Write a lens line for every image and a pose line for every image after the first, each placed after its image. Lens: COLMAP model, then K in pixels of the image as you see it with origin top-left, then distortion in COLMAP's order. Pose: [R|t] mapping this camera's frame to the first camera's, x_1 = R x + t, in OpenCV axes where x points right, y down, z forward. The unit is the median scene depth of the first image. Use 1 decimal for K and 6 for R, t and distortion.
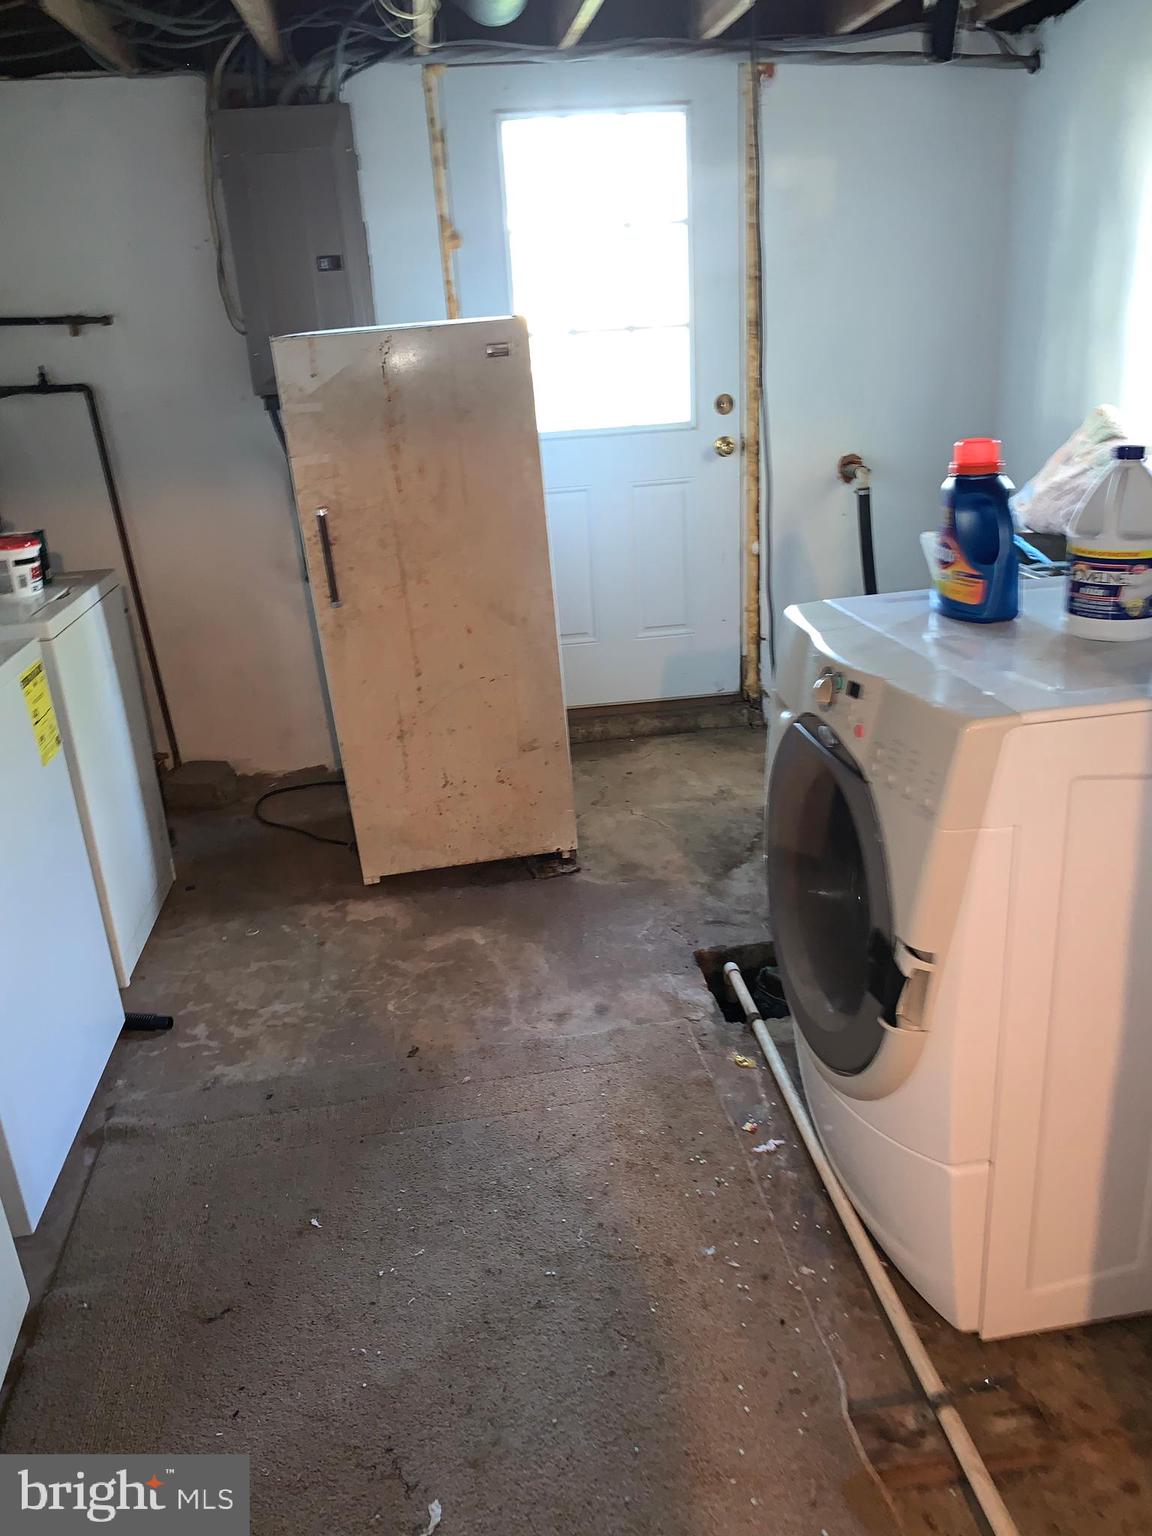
lens RADIAL K [[1181.8, 0, 574.0], [0, 1181.8, 758.3], [0, 0, 1]] dist [0.072662, -0.127339]
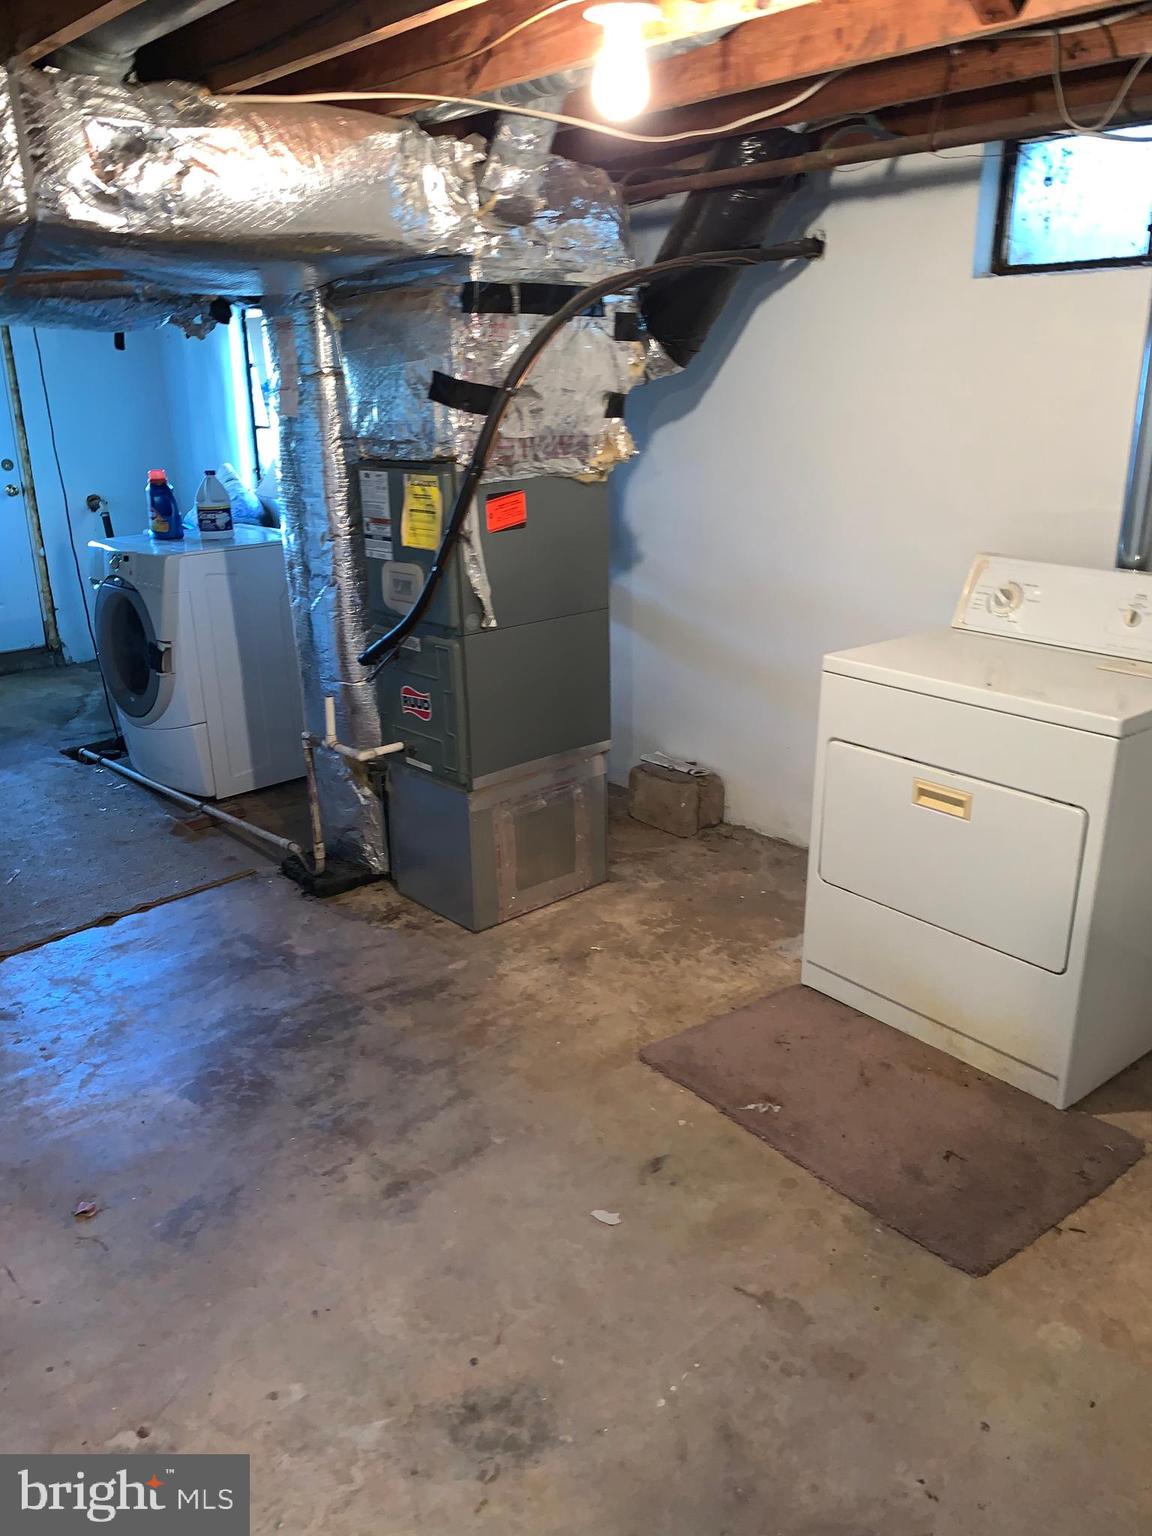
lens RADIAL K [[1181.8, 0, 574.0], [0, 1181.8, 758.3], [0, 0, 1]] dist [0.072662, -0.127339]
pose [[0.812603, -0.144053, 0.564735, -0.317351], [0.178929, 0.983841, -0.006503, 0.350014], [-0.554672, 0.106332, 0.825247, -1.046443]]
